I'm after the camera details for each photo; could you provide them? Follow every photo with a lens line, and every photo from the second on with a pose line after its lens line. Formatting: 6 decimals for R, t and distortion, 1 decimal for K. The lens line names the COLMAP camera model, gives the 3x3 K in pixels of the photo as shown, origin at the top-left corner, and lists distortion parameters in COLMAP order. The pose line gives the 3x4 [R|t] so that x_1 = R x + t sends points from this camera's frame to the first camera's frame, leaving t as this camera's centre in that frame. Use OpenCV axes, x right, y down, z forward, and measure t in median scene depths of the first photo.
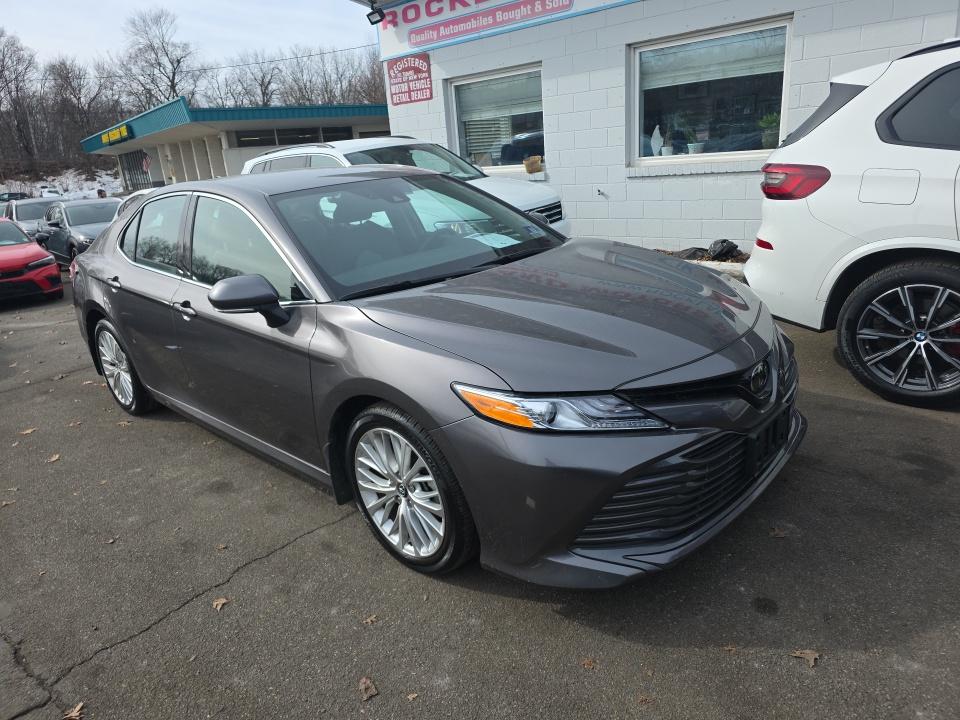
lens RADIAL K [[638.2, 0, 482.3], [0, 638.2, 348.7], [0, 0, 1]] dist [0.042462, -0.040155]
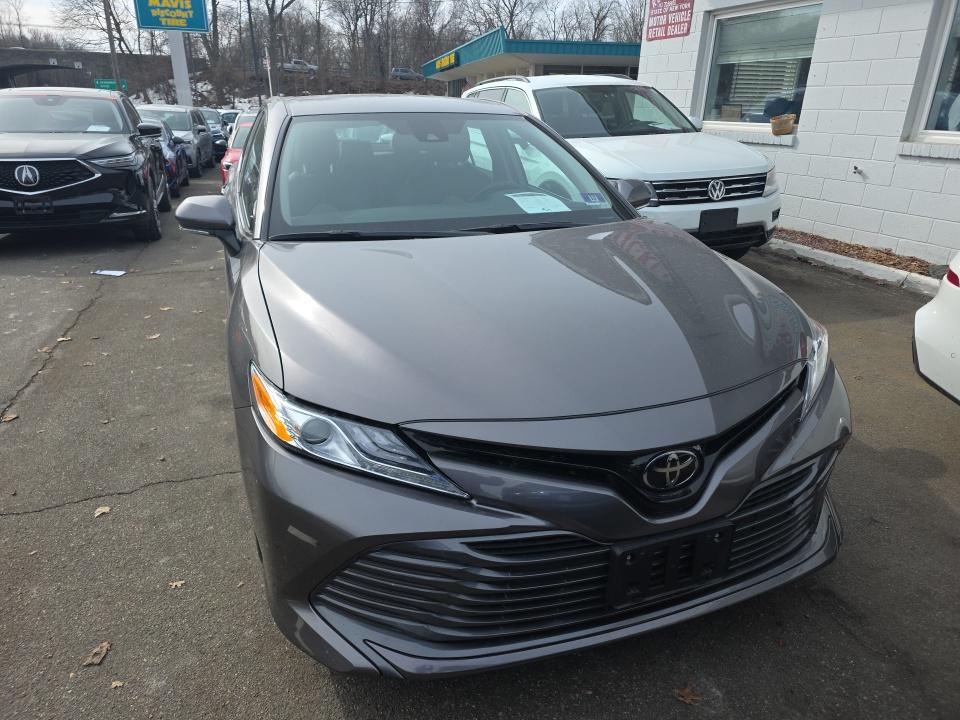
lens RADIAL K [[638.3, 0, 480.0], [0, 638.3, 360.0], [0, 0, 1]] dist [0.063730, -0.069240]
pose [[0.884927, 0.251299, -0.392114, 0.124147], [-0.214287, 0.967219, 0.136269, -0.028171], [0.413504, -0.036564, 0.909768, 0.084767]]
